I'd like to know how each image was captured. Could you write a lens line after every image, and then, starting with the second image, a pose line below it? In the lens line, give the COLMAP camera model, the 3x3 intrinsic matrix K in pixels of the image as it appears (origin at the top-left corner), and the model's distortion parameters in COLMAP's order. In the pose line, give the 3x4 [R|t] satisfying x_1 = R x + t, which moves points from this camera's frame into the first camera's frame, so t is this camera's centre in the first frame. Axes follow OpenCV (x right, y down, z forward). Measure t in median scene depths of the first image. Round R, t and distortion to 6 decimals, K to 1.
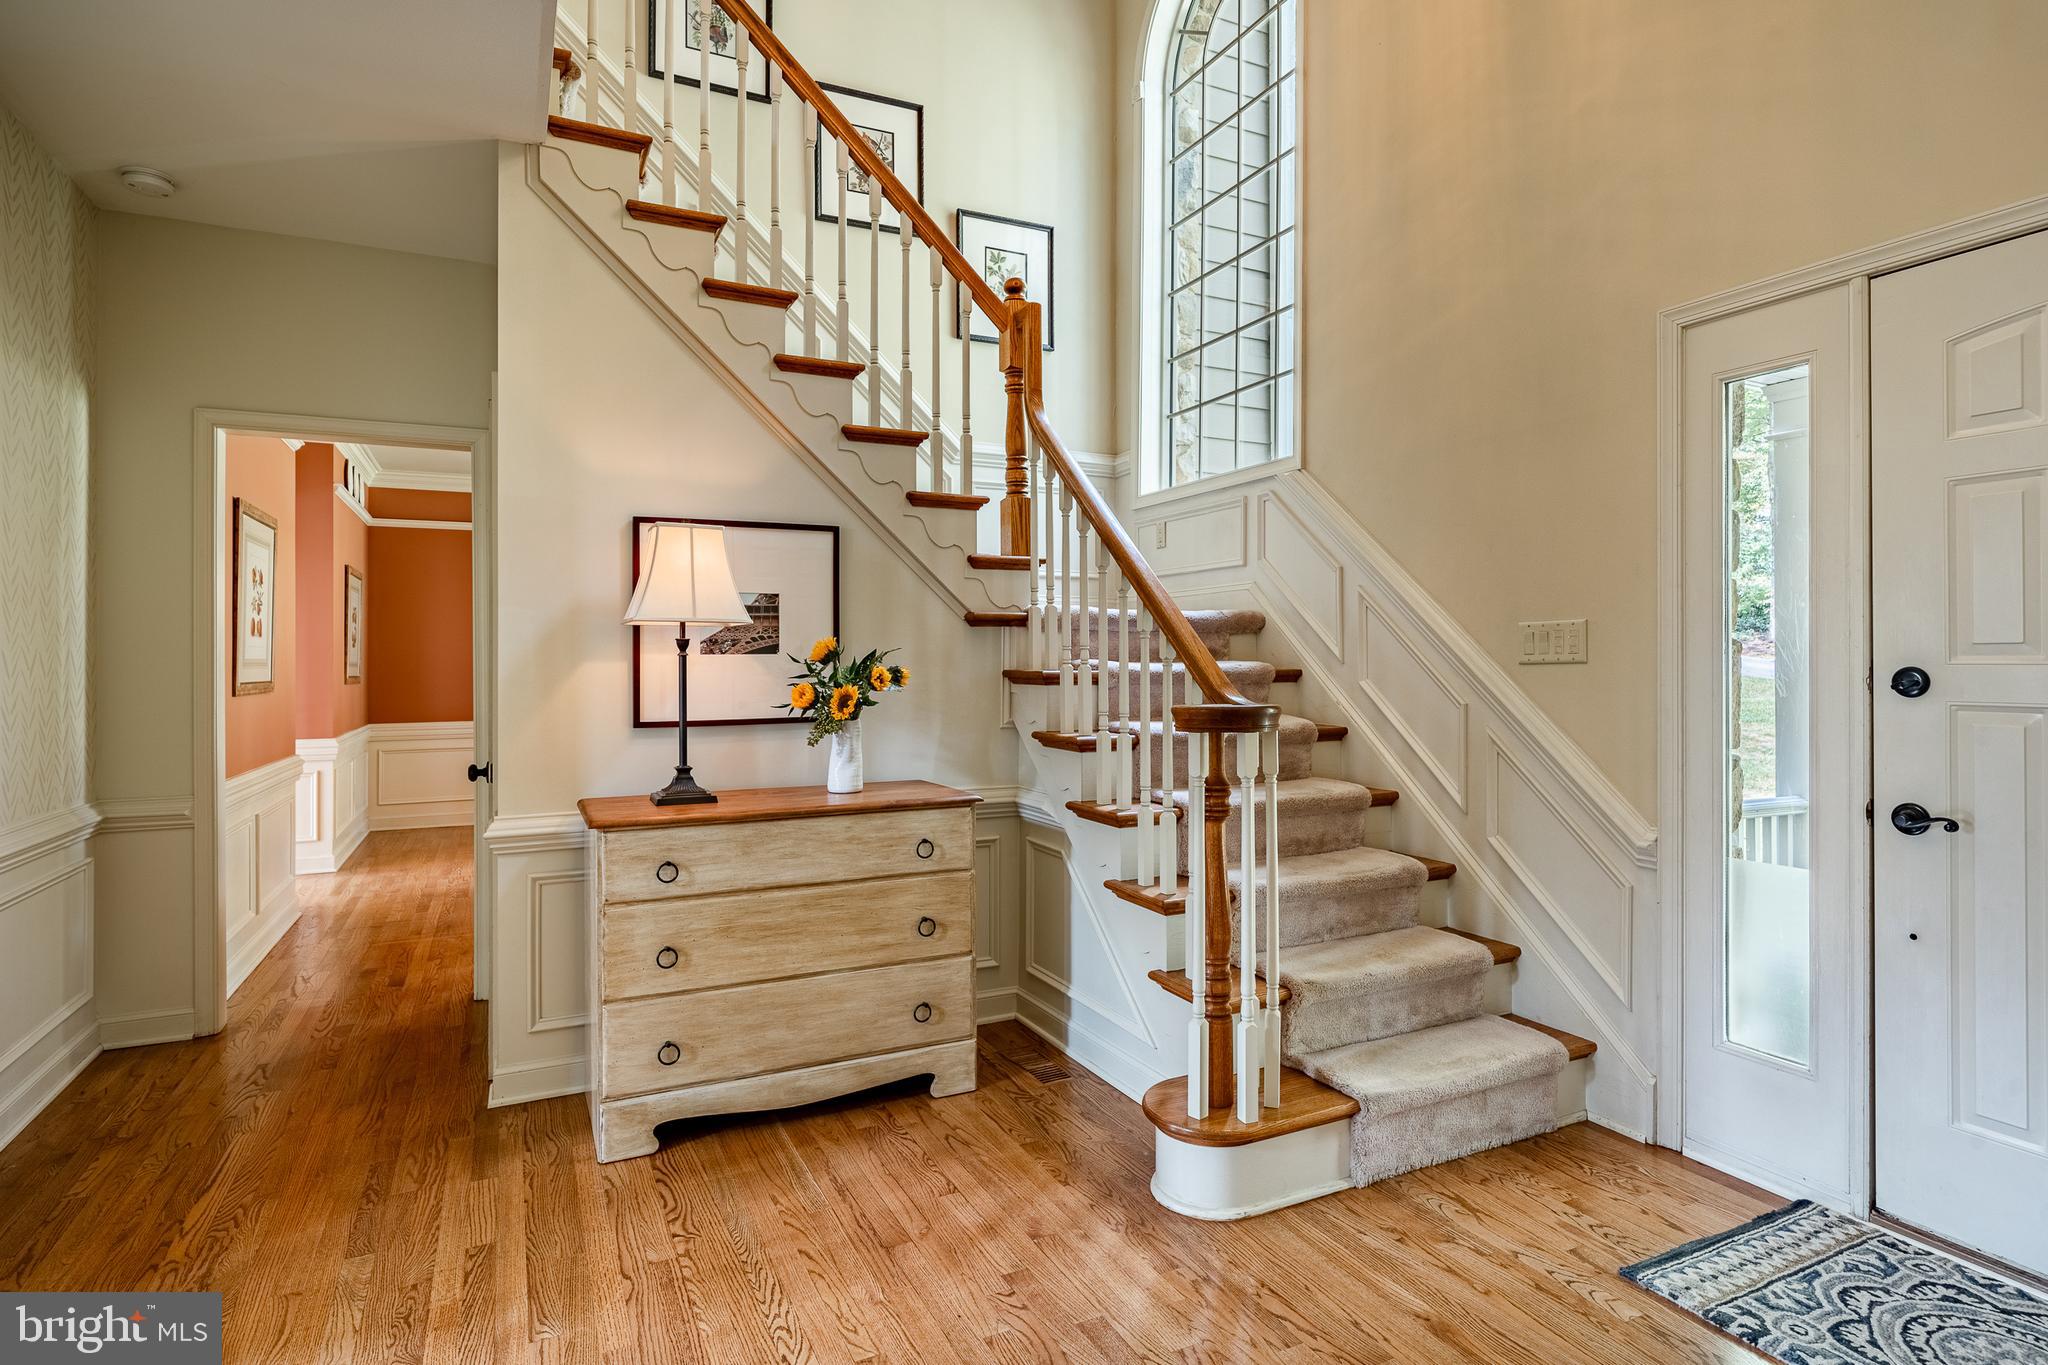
lens RADIAL K [[1052.1, 0, 1007.4], [0, 1052.1, 663.4], [0, 0, 1]] dist [-0.006385, 0.001127]
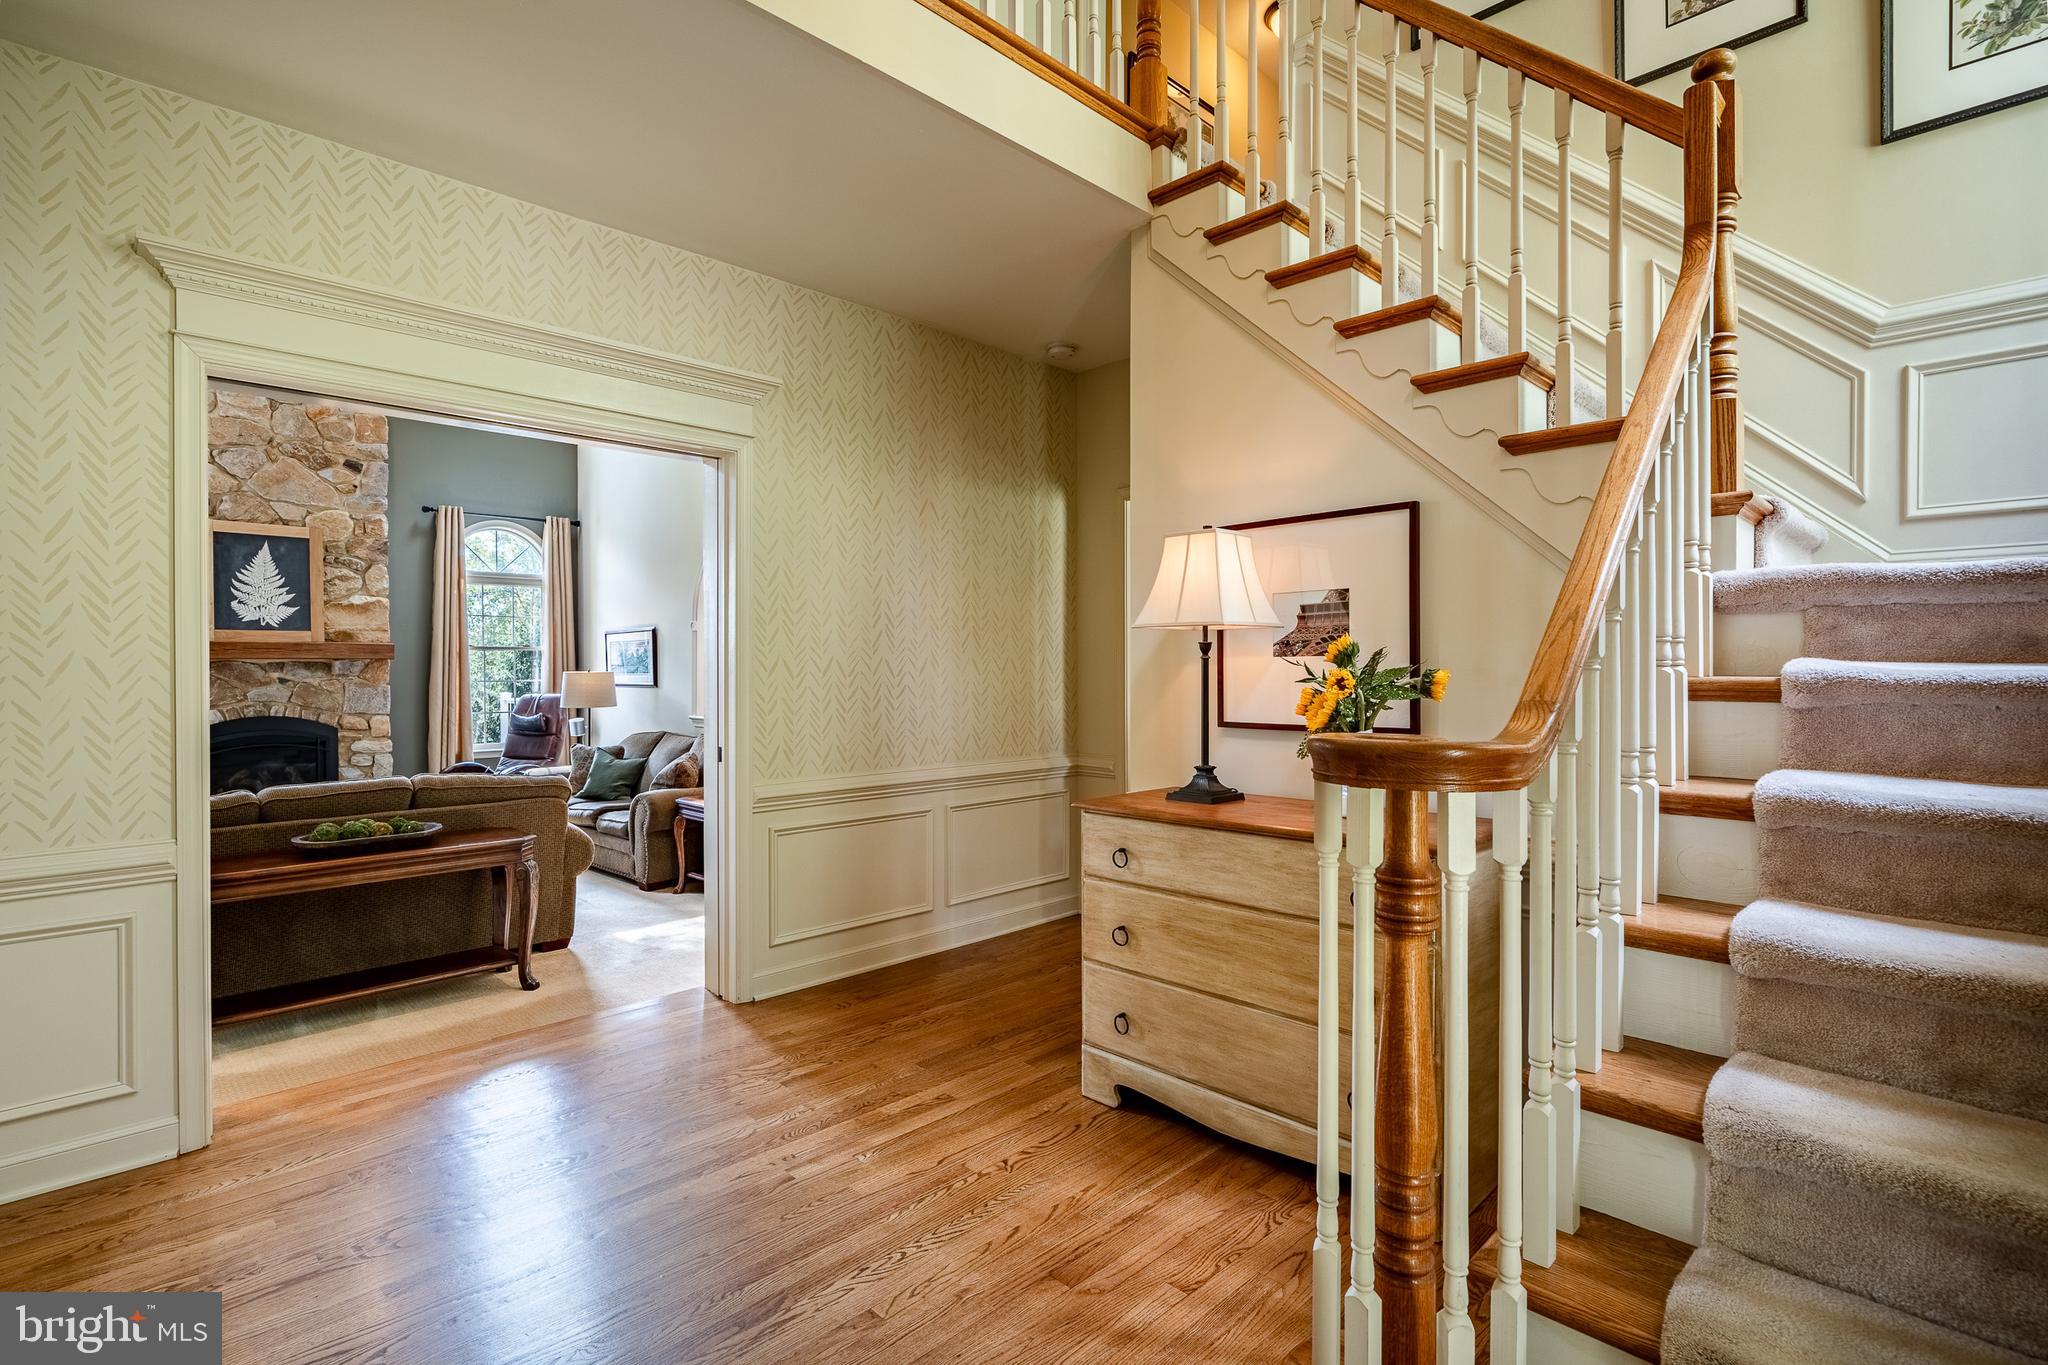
lens RADIAL K [[955.5, 0, 998.8], [0, 955.5, 676.6], [0, 0, 1]] dist [-0.003439, 0.001084]
pose [[0.312443, 0.010517, -0.949878, 0.575884], [0.004865, 0.999908, 0.012671, -0.002863], [0.949924, -0.008580, 0.312363, 0.568884]]
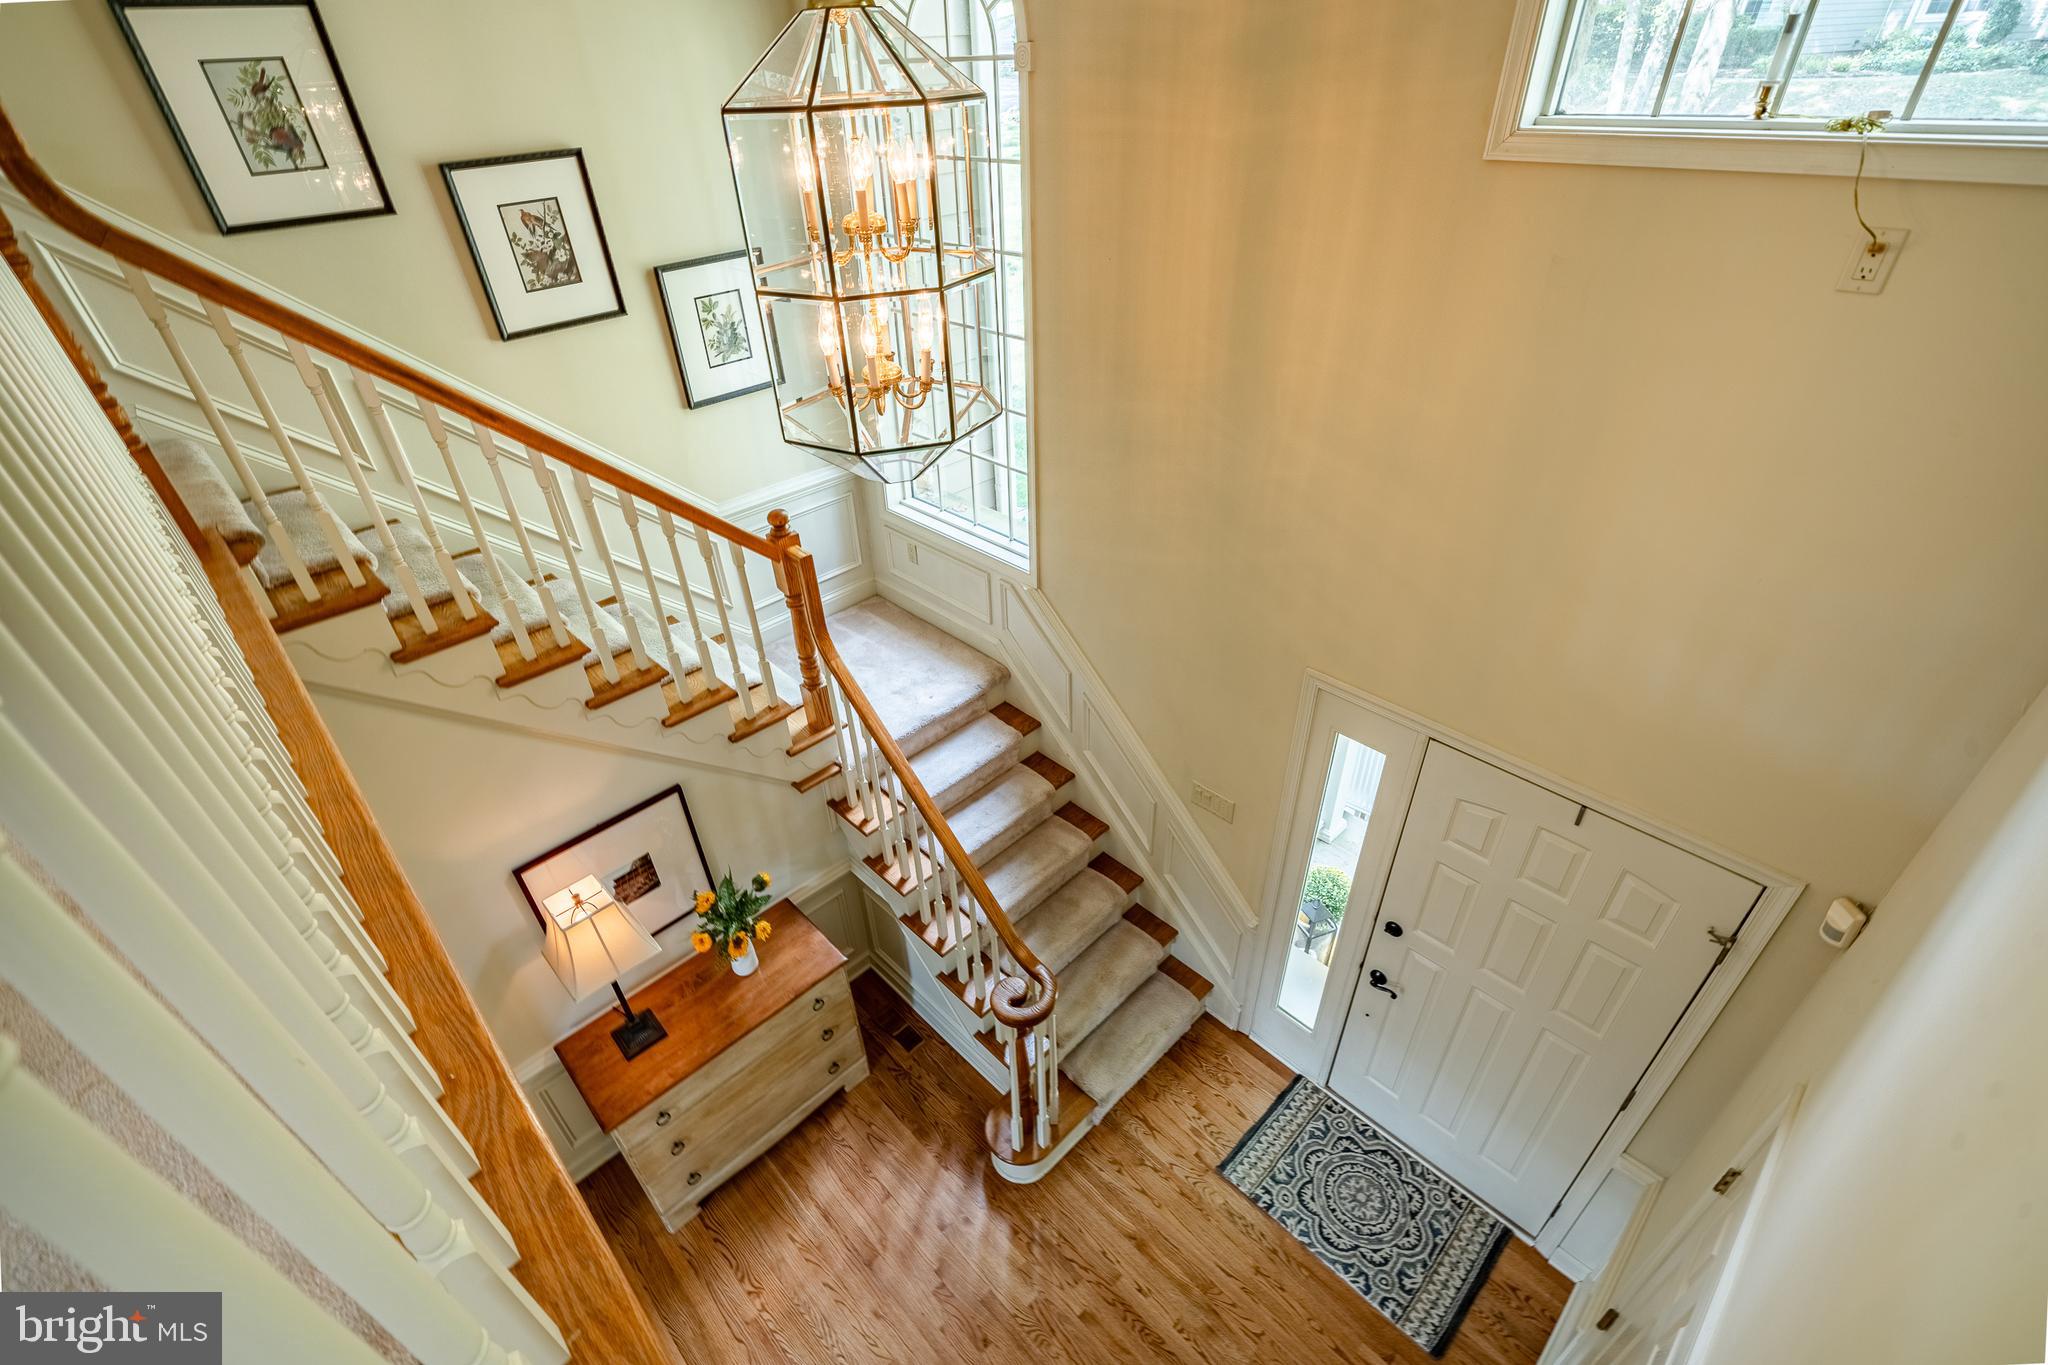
lens RADIAL K [[910.8, 0, 1014.3], [0, 910.8, 698.4], [0, 0, 1]] dist [-0.002756, -0.001161]
pose [[0.948848, -0.211842, 0.234116, -0.028127], [0.034259, 0.806200, 0.590650, -1.016832], [-0.313869, -0.552417, 0.772219, 0.179591]]
